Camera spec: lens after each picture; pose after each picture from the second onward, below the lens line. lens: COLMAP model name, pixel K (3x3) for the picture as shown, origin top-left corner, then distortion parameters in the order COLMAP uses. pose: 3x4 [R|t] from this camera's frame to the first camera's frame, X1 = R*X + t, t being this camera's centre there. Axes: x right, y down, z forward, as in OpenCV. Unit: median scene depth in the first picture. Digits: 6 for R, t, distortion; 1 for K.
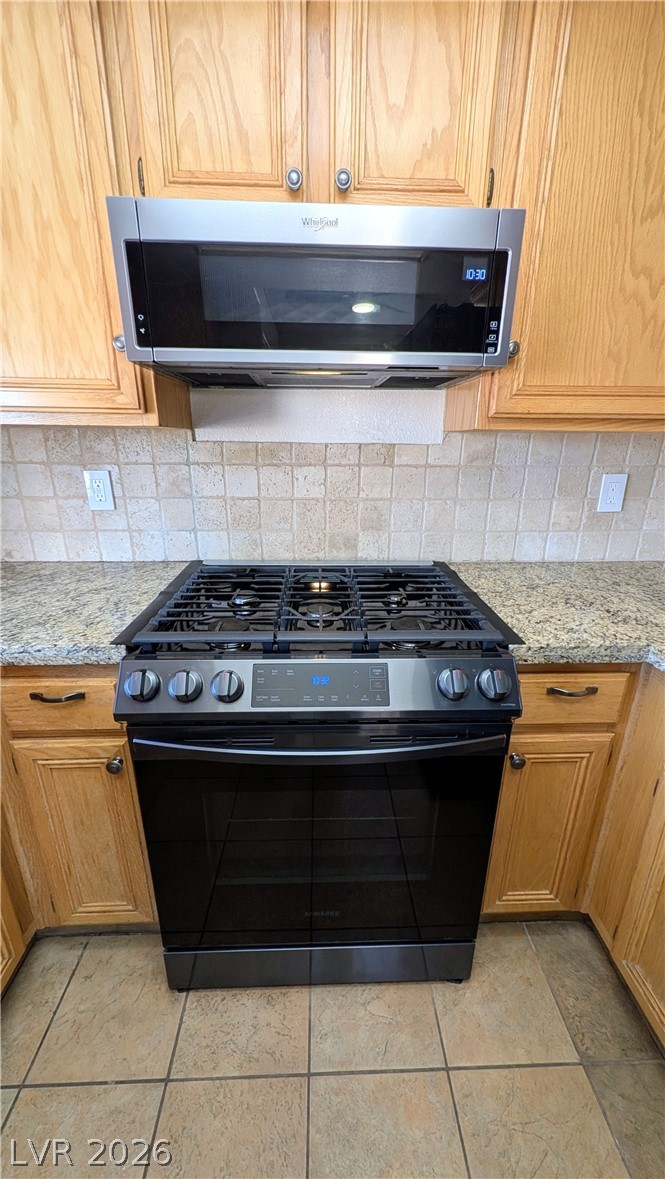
lens RADIAL K [[442.5, 0, 332.5], [0, 442.5, 589.5], [0, 0, 1]] dist [0.000592, -0.000016]
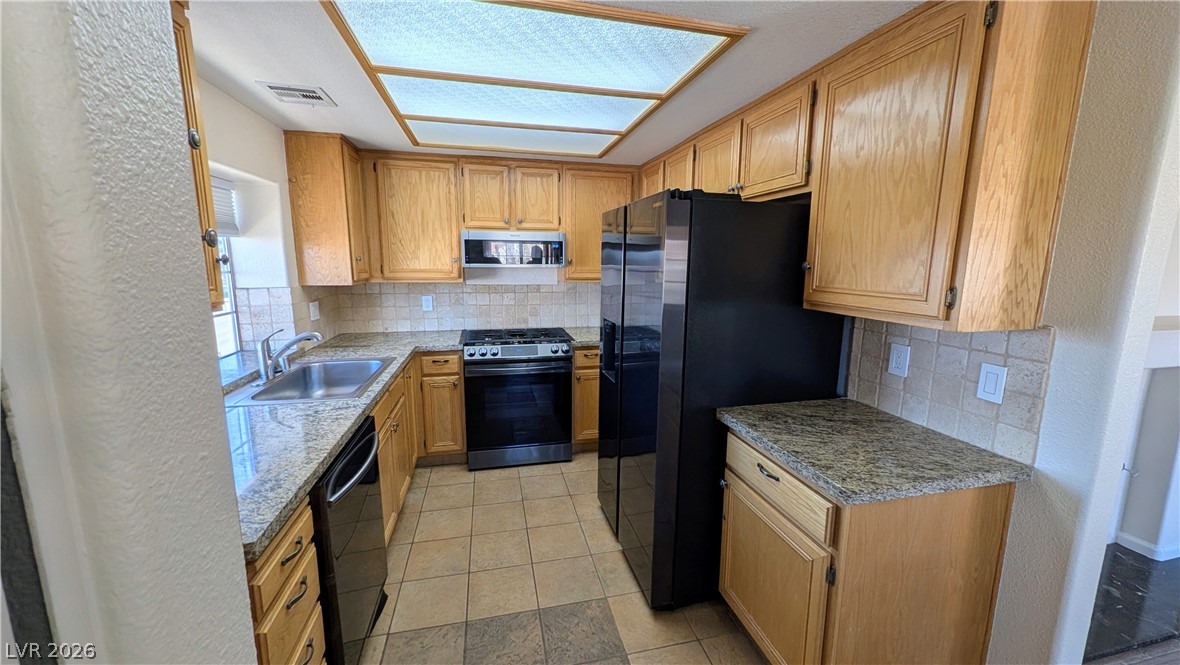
lens RADIAL K [[442.9, 0, 590.0], [0, 442.9, 332.5], [0, 0, 1]] dist [0.000592, -0.000016]
pose [[0.981609, -0.032373, 0.188136, -0.117277], [0.062159, 0.986011, -0.154655, 0.574581], [-0.180497, 0.163505, 0.969890, -2.356017]]
